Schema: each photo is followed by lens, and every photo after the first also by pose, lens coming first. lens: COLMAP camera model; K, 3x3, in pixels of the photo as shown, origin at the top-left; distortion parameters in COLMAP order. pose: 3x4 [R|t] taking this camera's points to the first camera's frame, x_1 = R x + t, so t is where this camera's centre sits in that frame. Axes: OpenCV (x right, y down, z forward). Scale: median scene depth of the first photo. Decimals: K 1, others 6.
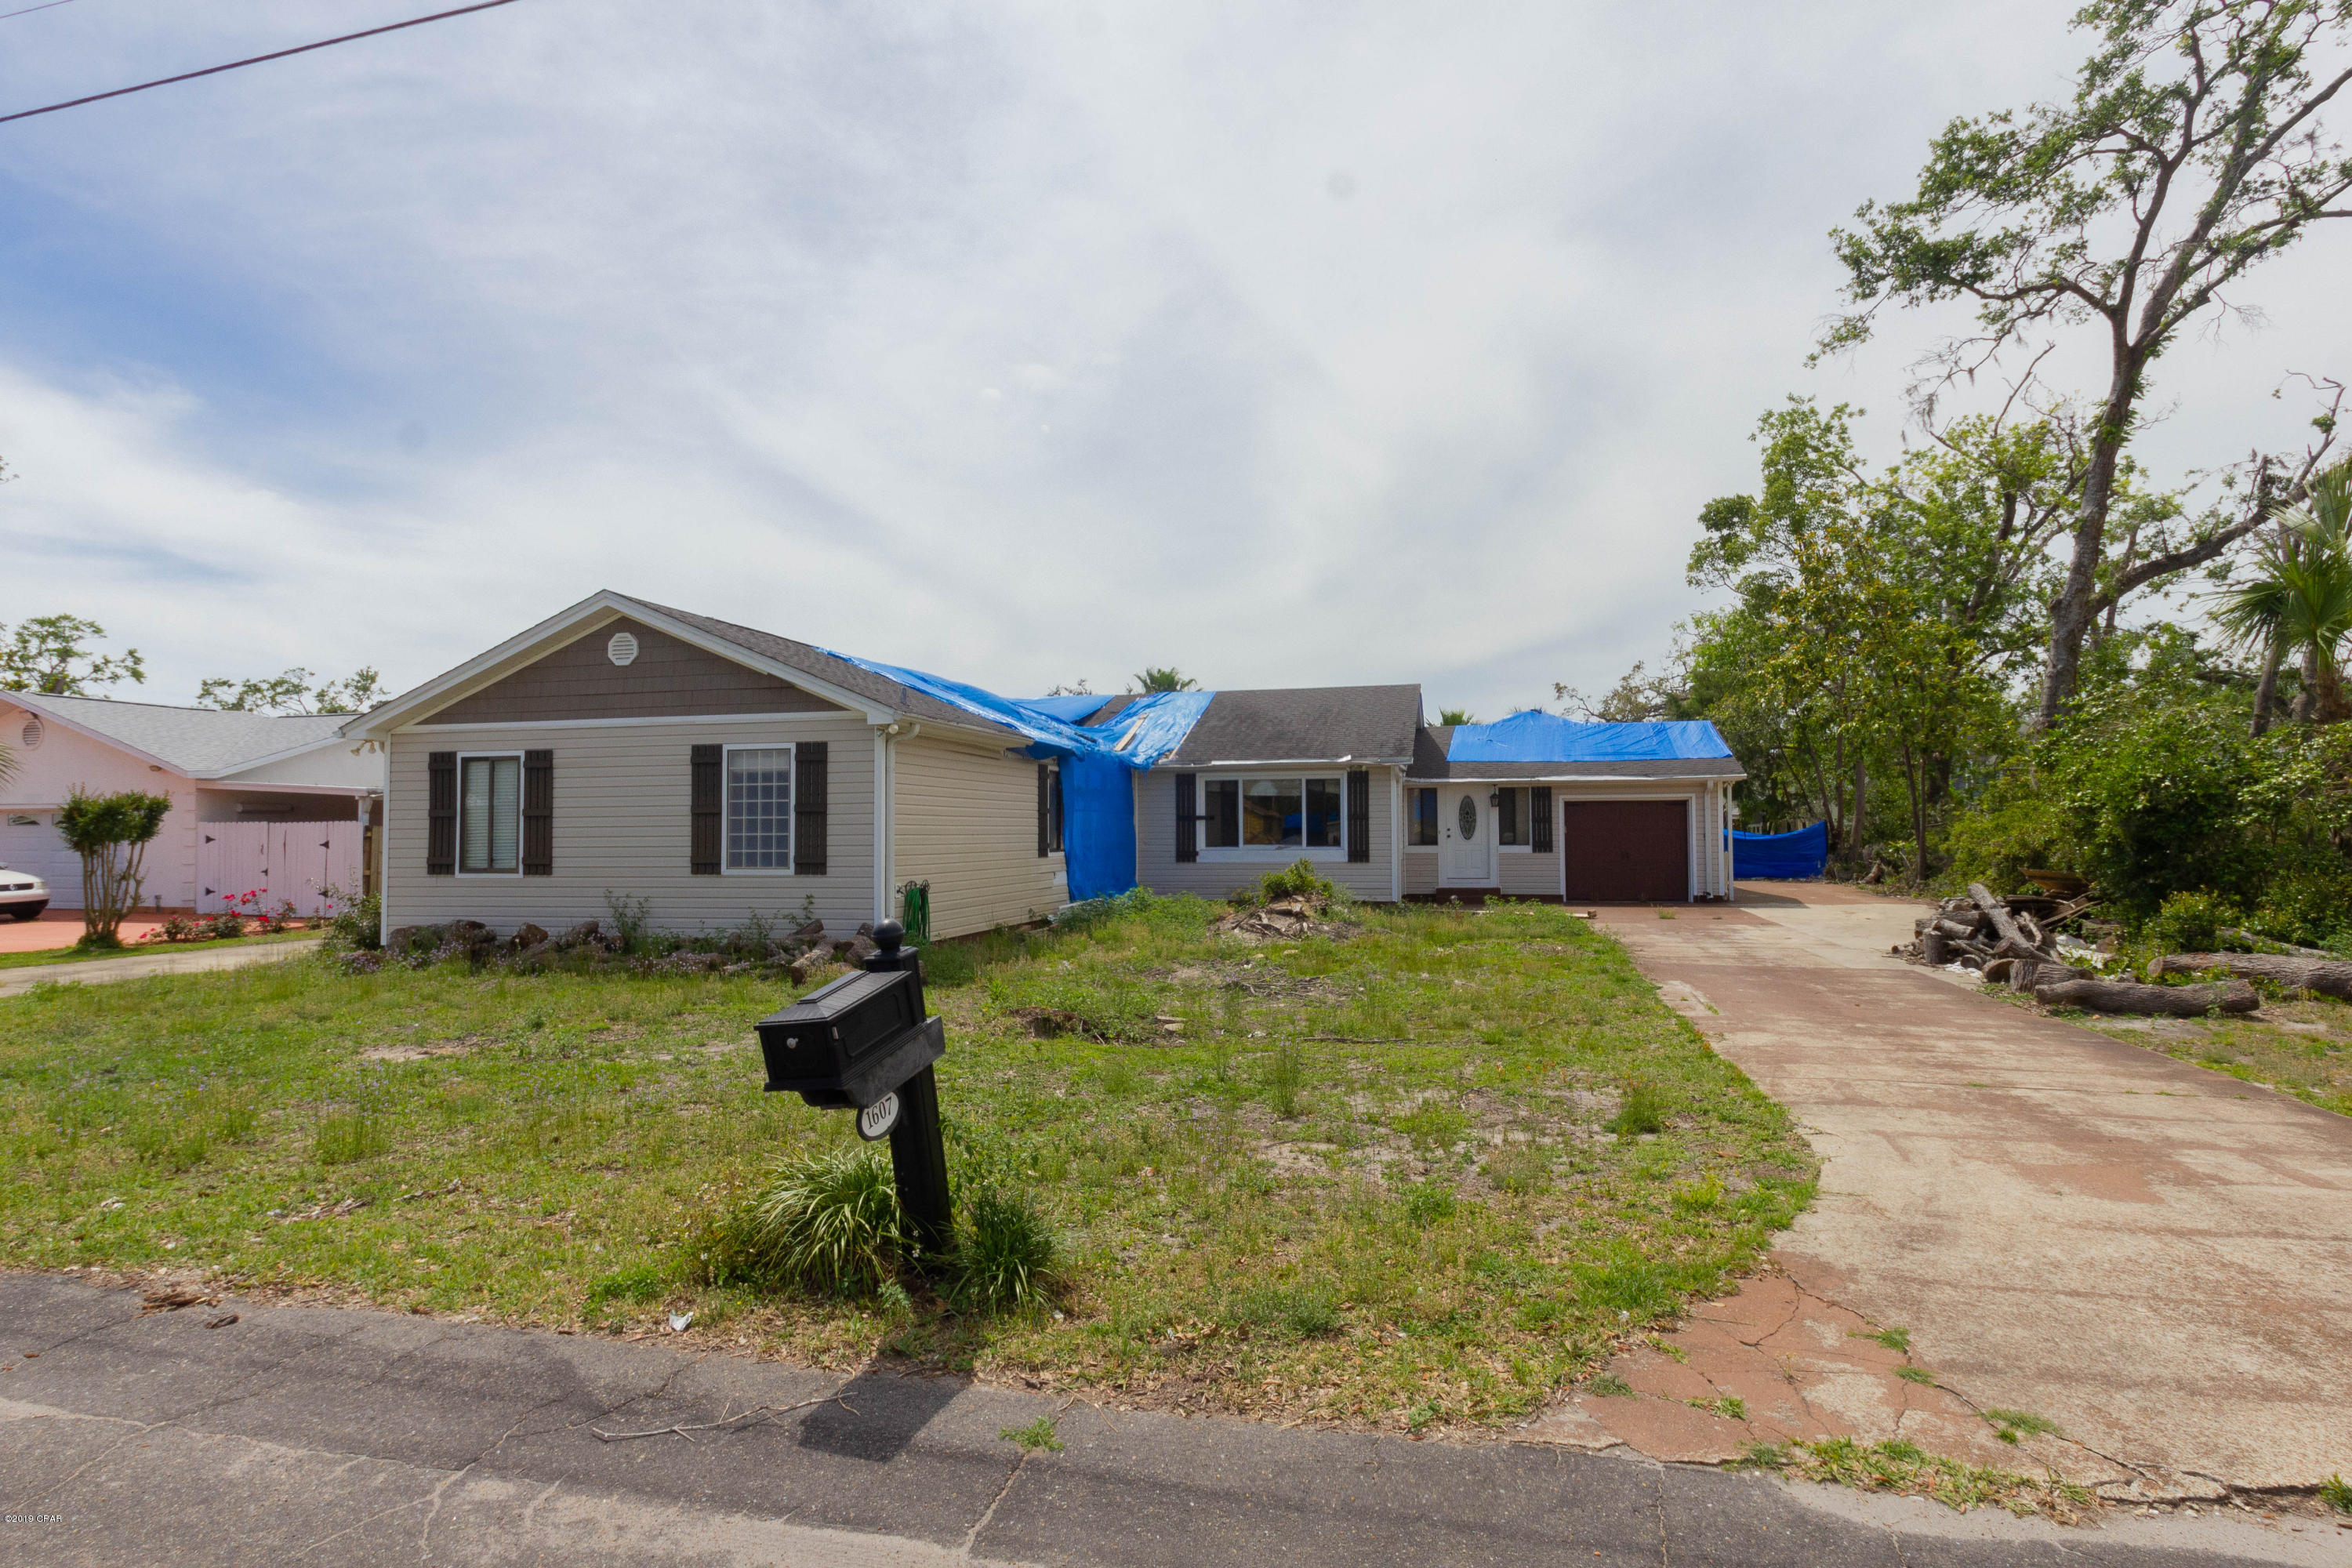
lens RADIAL K [[1237.3, 0, 1180.2], [0, 1237.3, 750.8], [0, 0, 1]] dist [-0.004194, -0.000044]
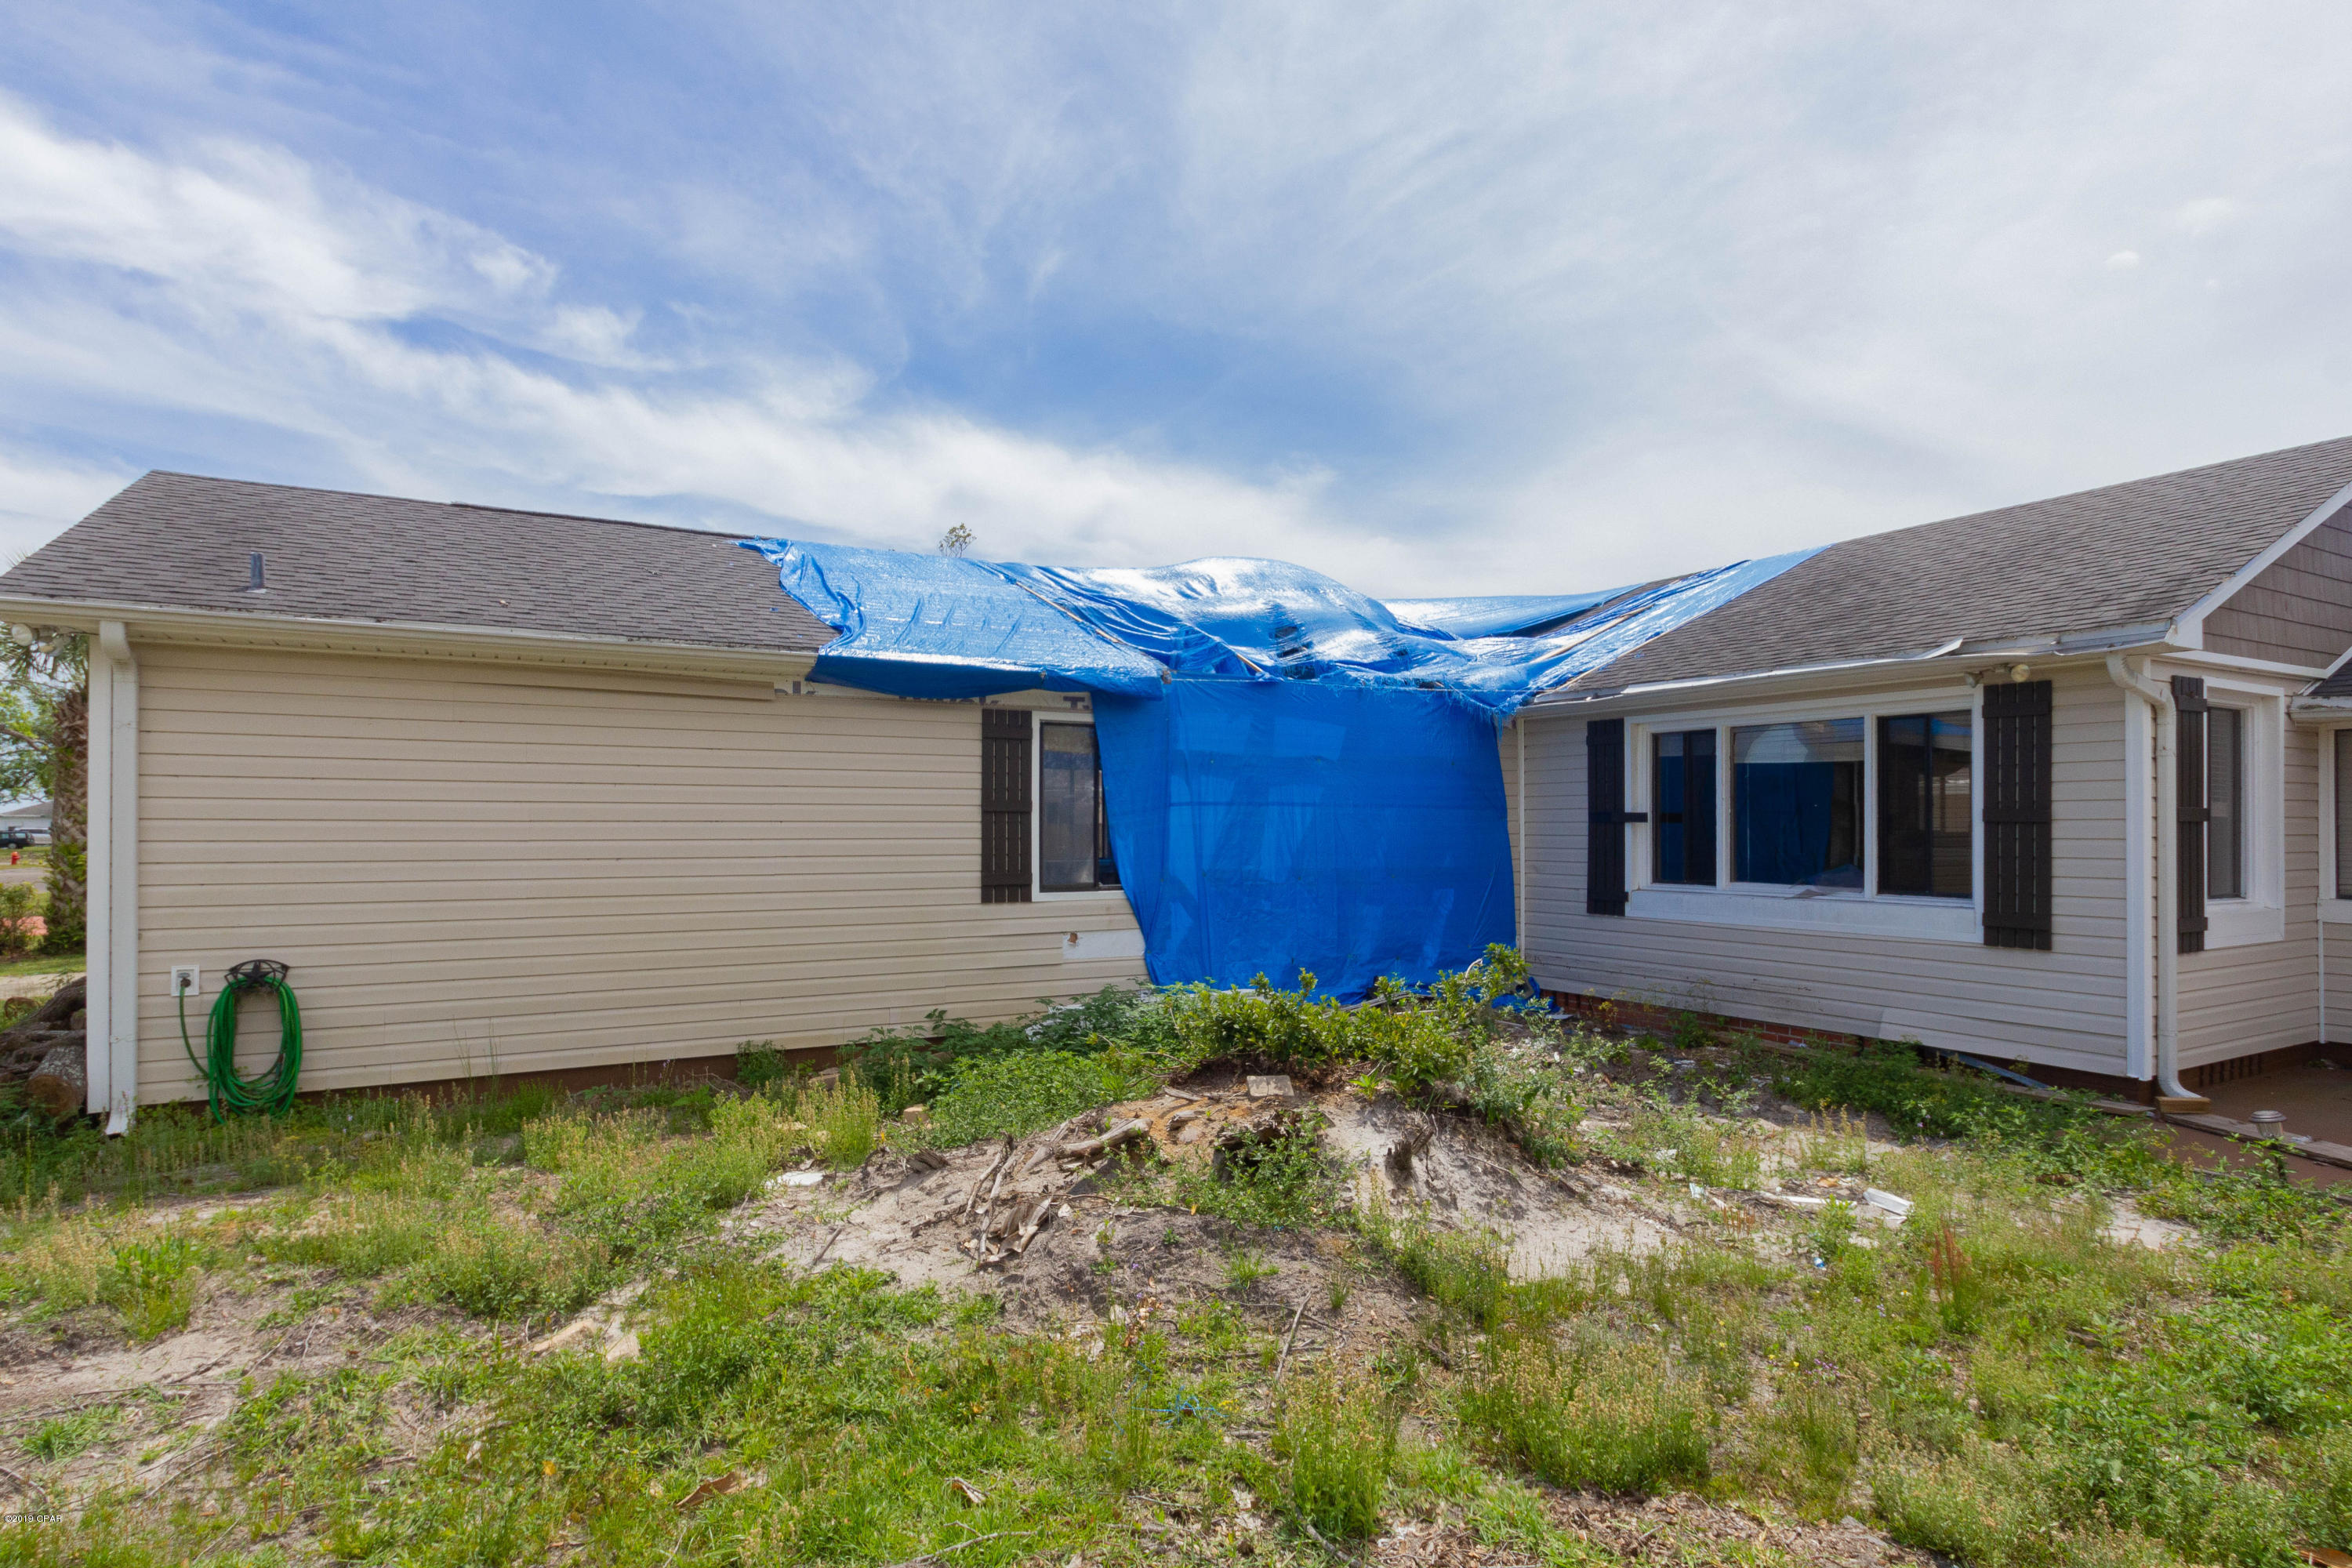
lens RADIAL K [[1237.3, 0, 1191.7], [0, 1237.3, 832.4], [0, 0, 1]] dist [-0.004194, -0.000044]
pose [[0.686786, 0.011332, -0.726771, 0.232074], [0.041688, 0.997619, 0.054949, 0.028853], [0.725663, -0.068036, 0.684678, 0.586890]]
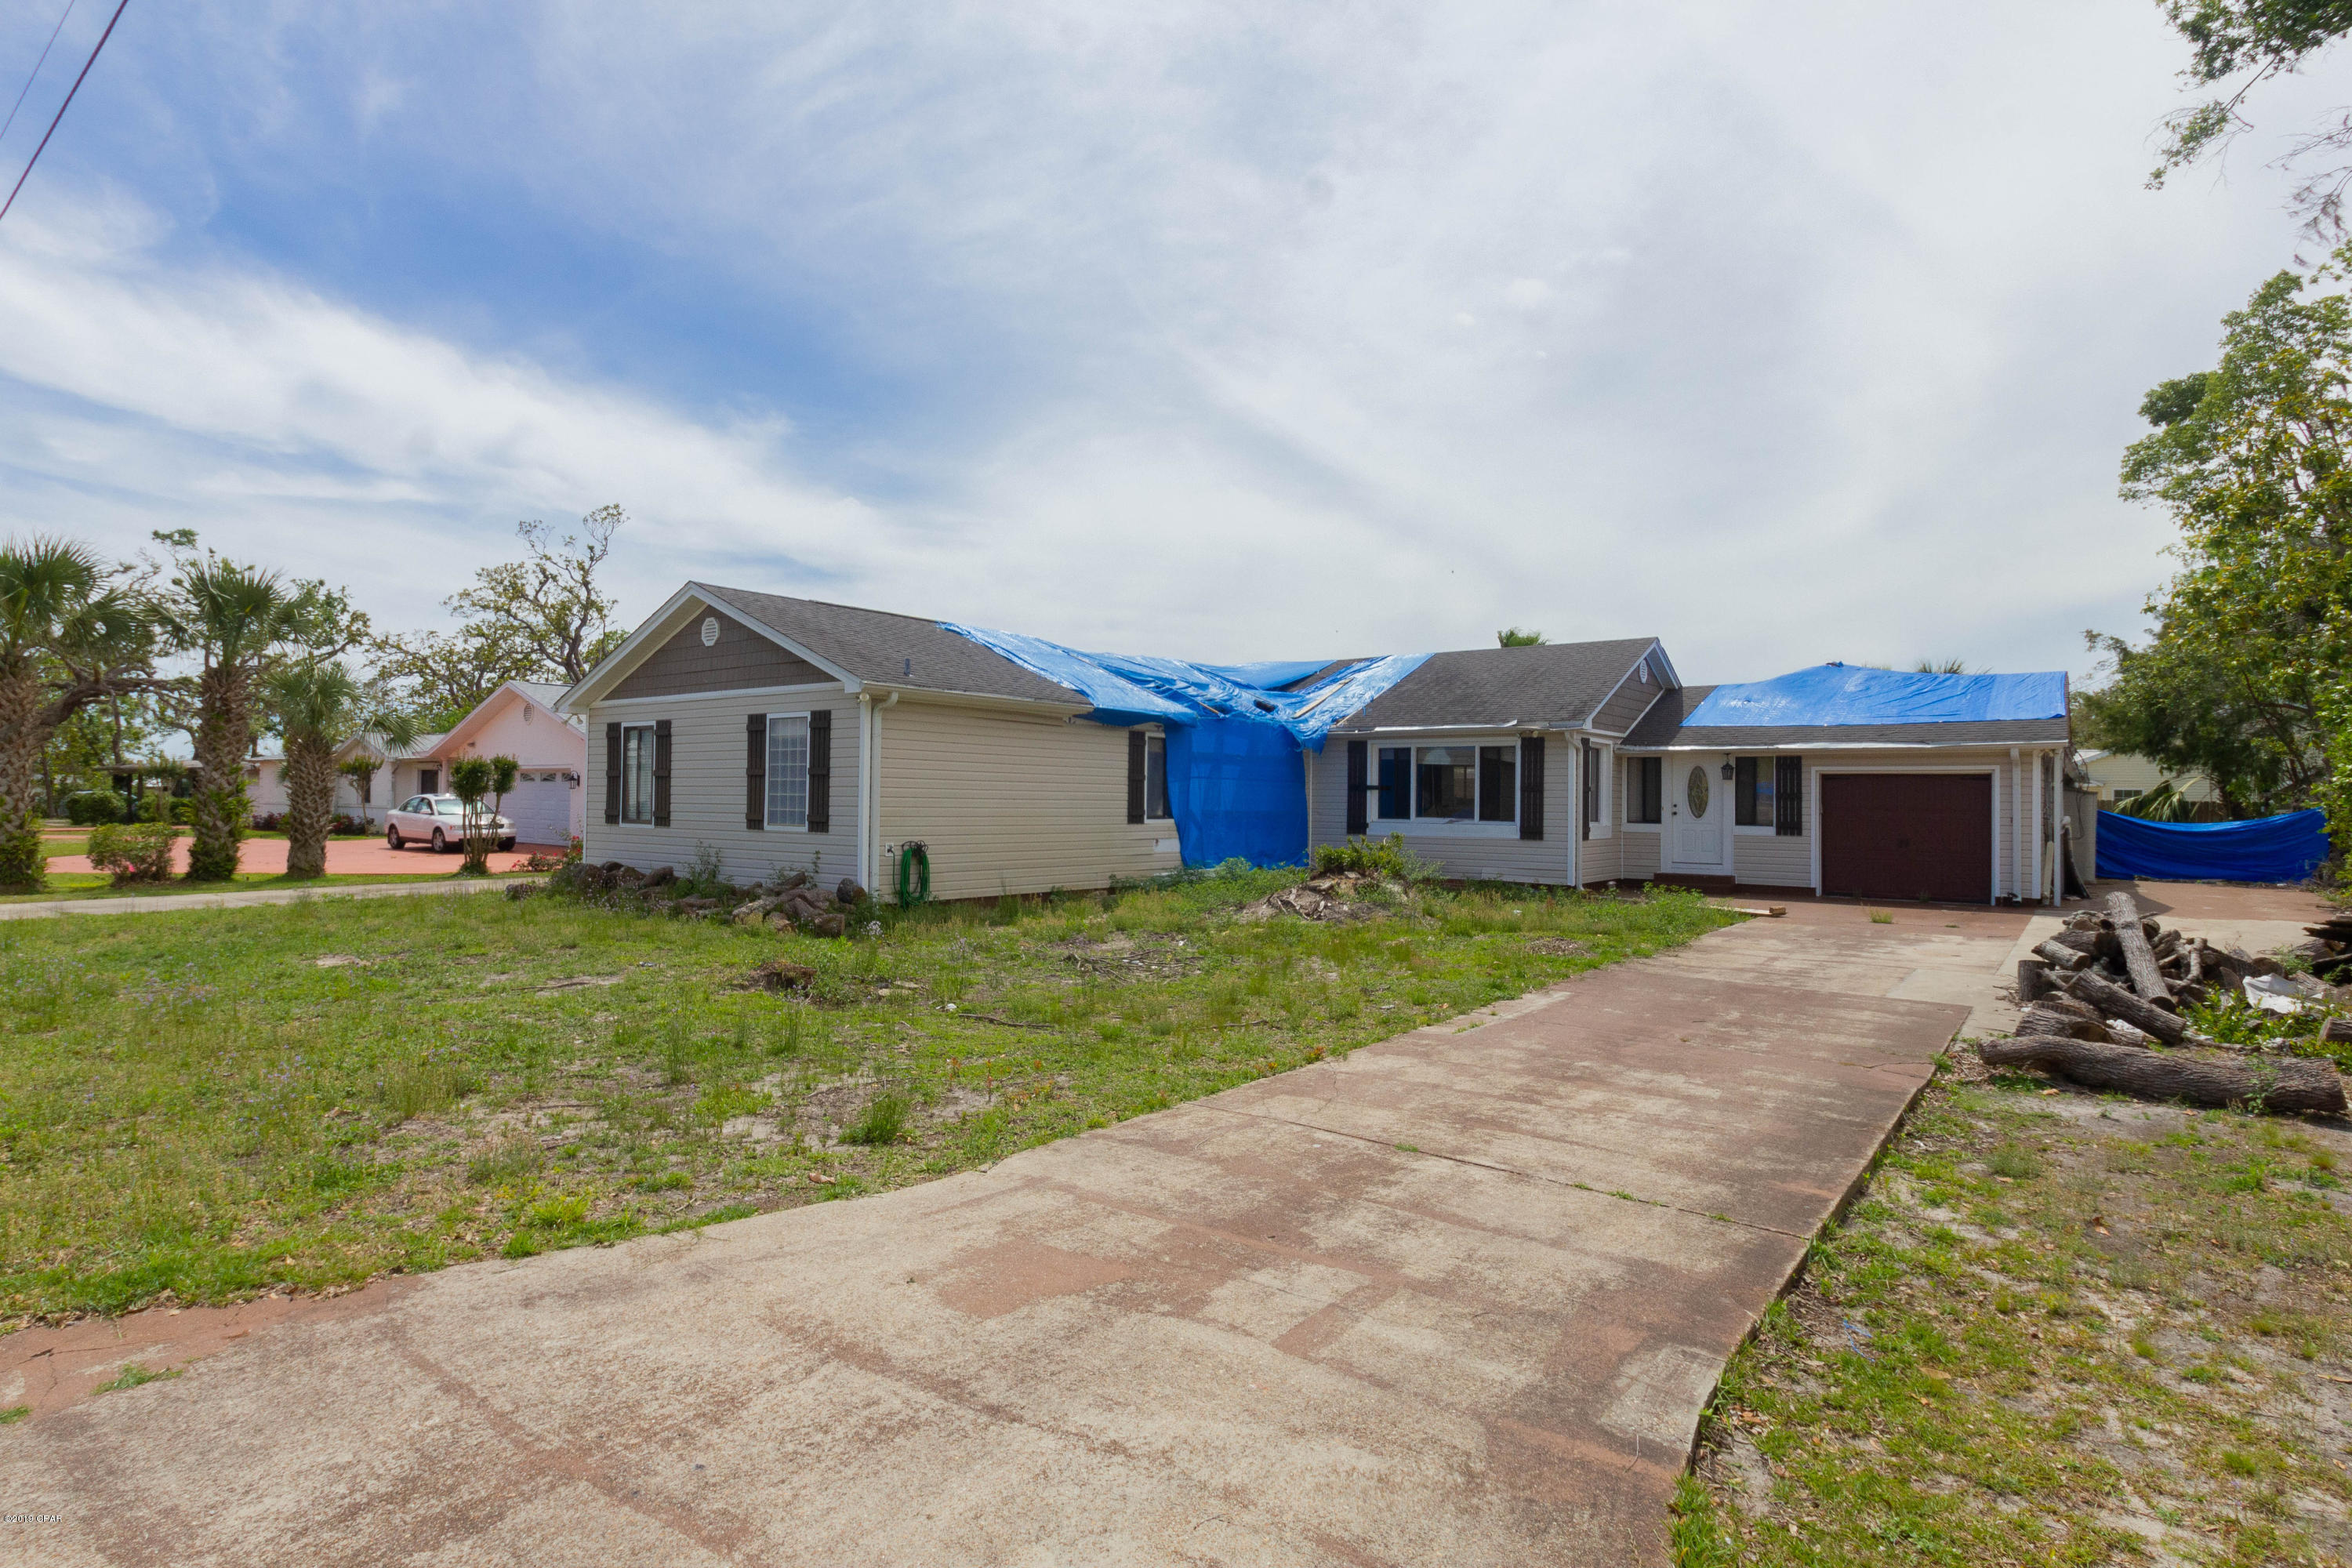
lens RADIAL K [[1237.3, 0, 1184.5], [0, 1237.3, 805.5], [0, 0, 1]] dist [-0.004194, -0.000044]
pose [[0.926592, 0.022170, -0.375413, 0.242247], [0.004714, 0.997498, 0.070541, 0.000892], [0.376038, -0.067132, 0.924169, 0.074875]]
